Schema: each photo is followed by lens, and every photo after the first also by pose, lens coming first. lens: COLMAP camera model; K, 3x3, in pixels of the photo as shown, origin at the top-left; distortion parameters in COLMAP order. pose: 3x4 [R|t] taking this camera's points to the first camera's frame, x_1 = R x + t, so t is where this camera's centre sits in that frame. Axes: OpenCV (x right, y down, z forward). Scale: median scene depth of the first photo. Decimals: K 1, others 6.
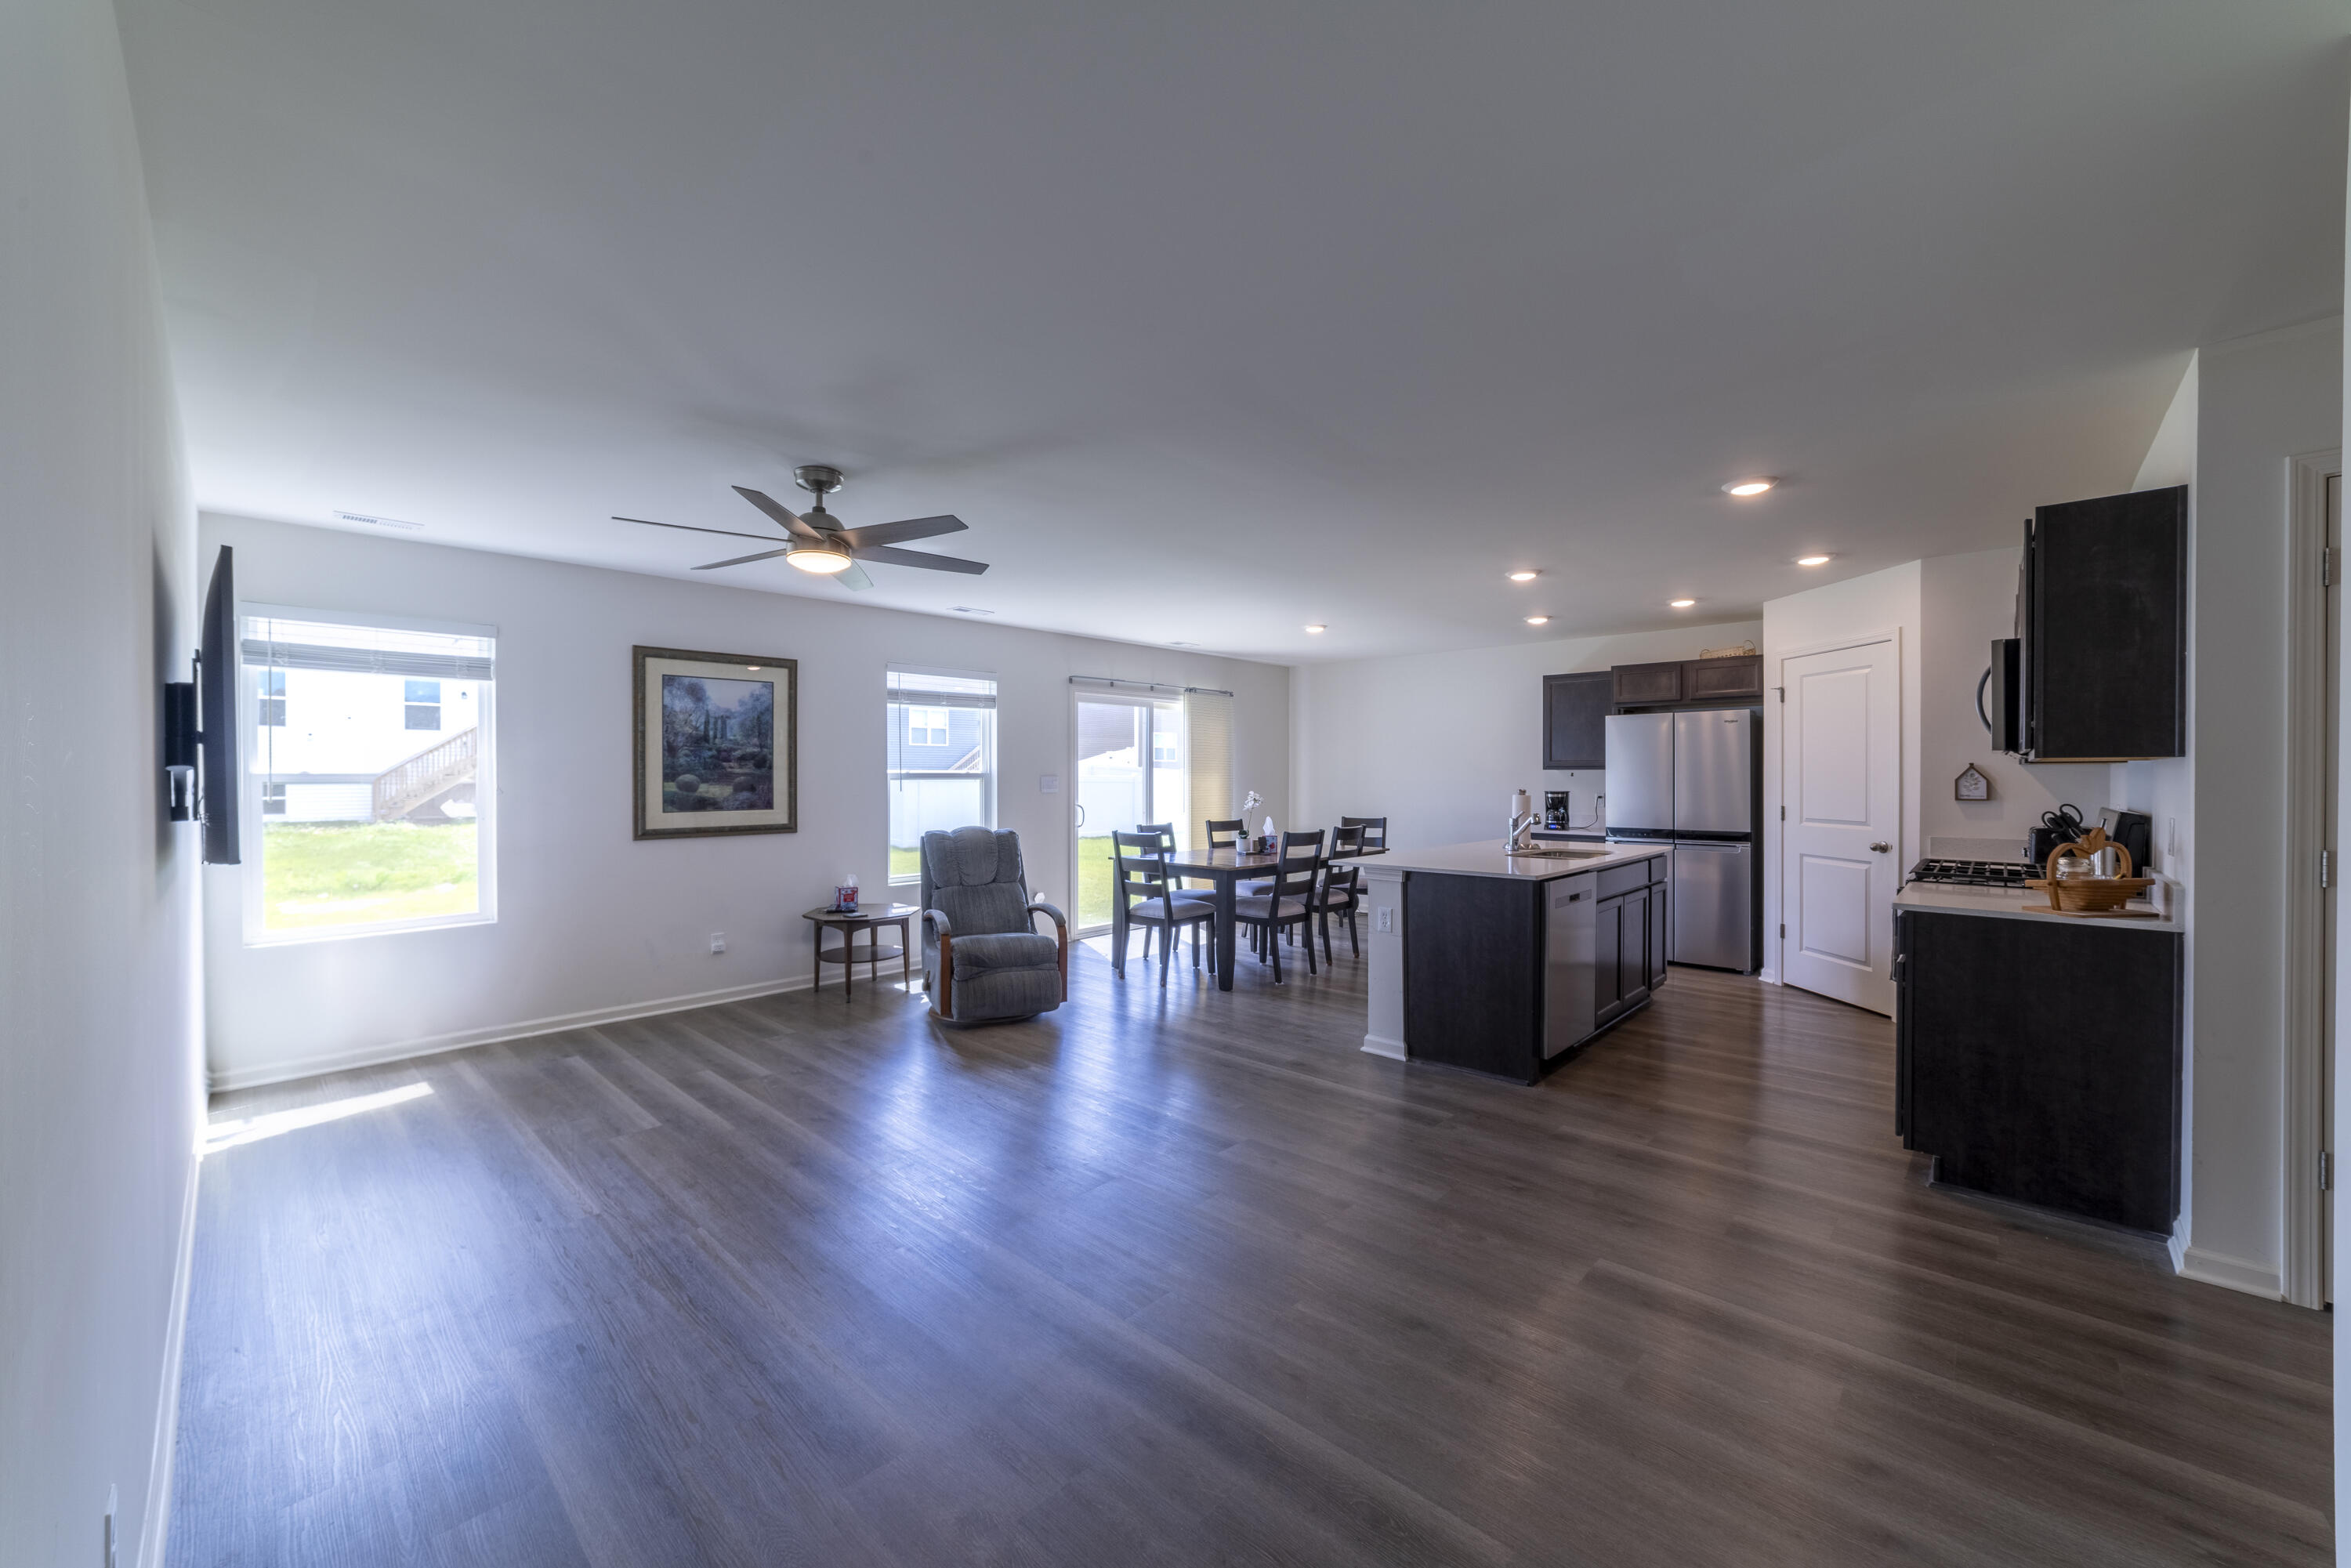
lens RADIAL K [[894.3, 0, 1166.7], [0, 894.3, 781.4], [0, 0, 1]] dist [-0.029130, 0.009036]
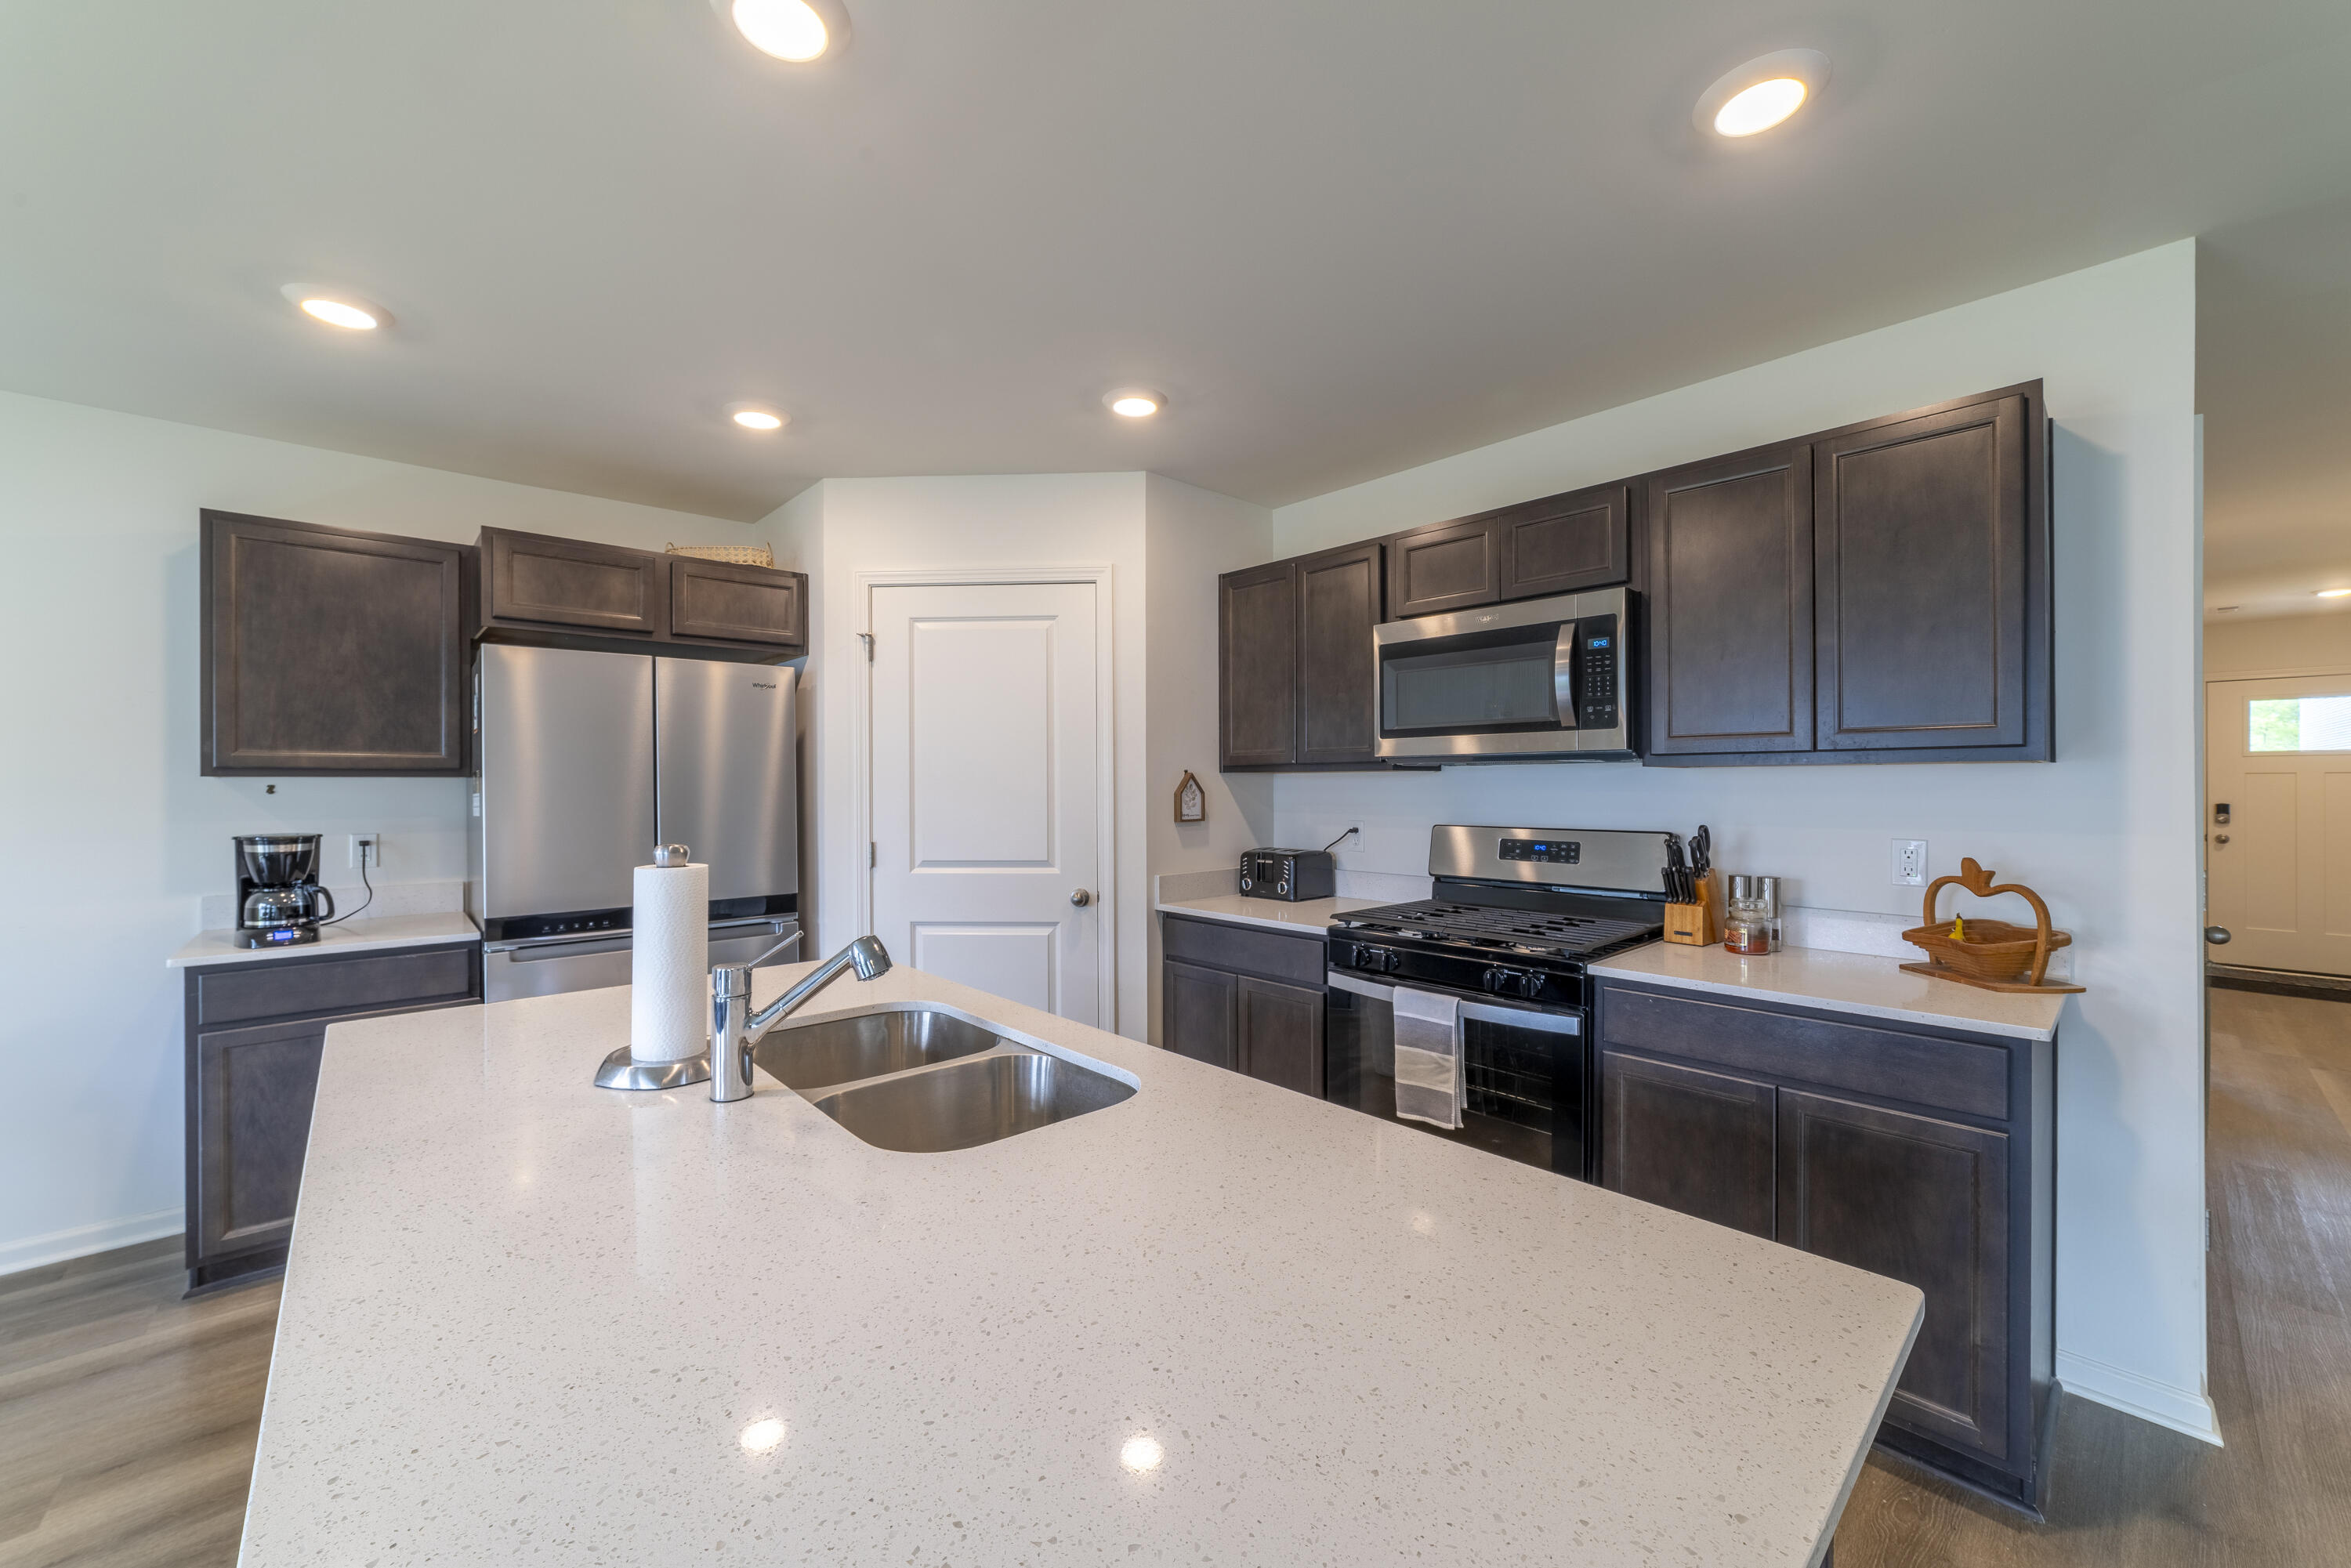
lens RADIAL K [[894.3, 0, 1166.7], [0, 894.3, 781.4], [0, 0, 1]] dist [-0.029130, 0.009036]
pose [[0.070375, 0.002853, 0.997517, 0.141760], [0.010848, 0.999935, -0.003626, -0.007917], [-0.997462, 0.011076, 0.070339, 0.807569]]
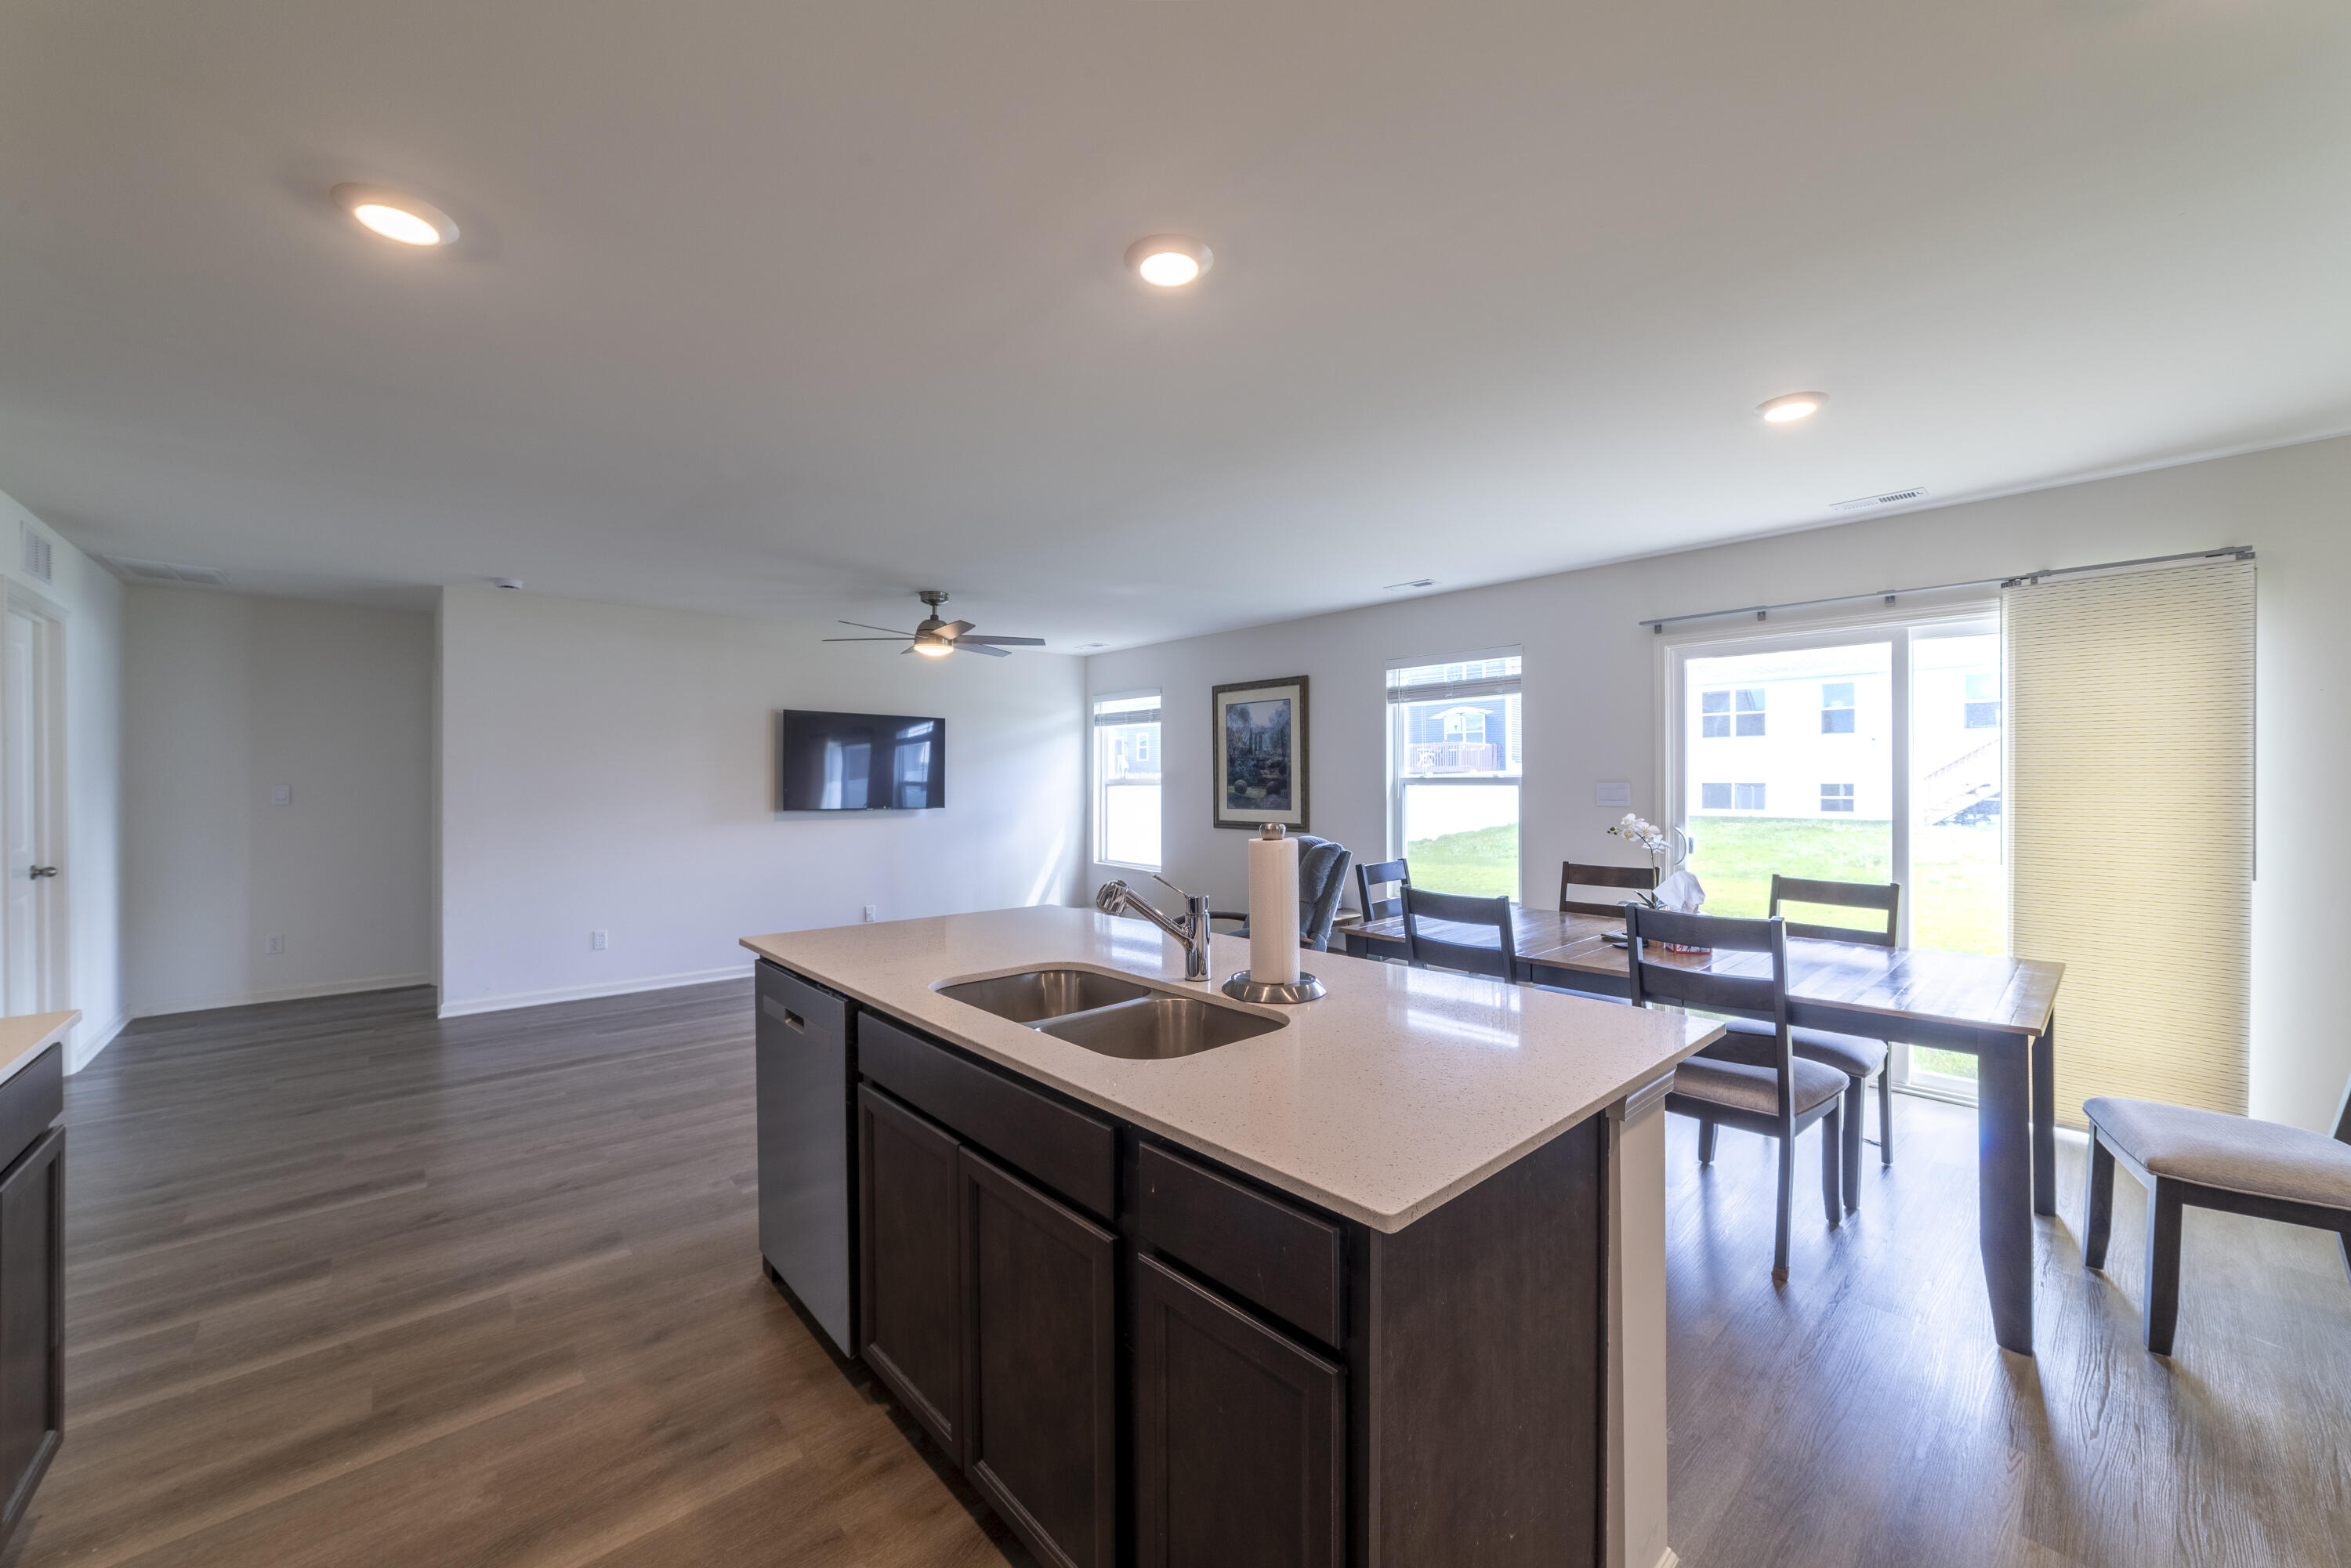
lens RADIAL K [[894.3, 0, 1166.7], [0, 894.3, 781.4], [0, 0, 1]] dist [-0.029130, 0.009036]
pose [[-0.078321, 0.001953, -0.996926, 0.724554], [-0.002865, 0.999994, 0.002184, -0.007608], [0.996924, 0.003027, -0.078315, 0.948541]]
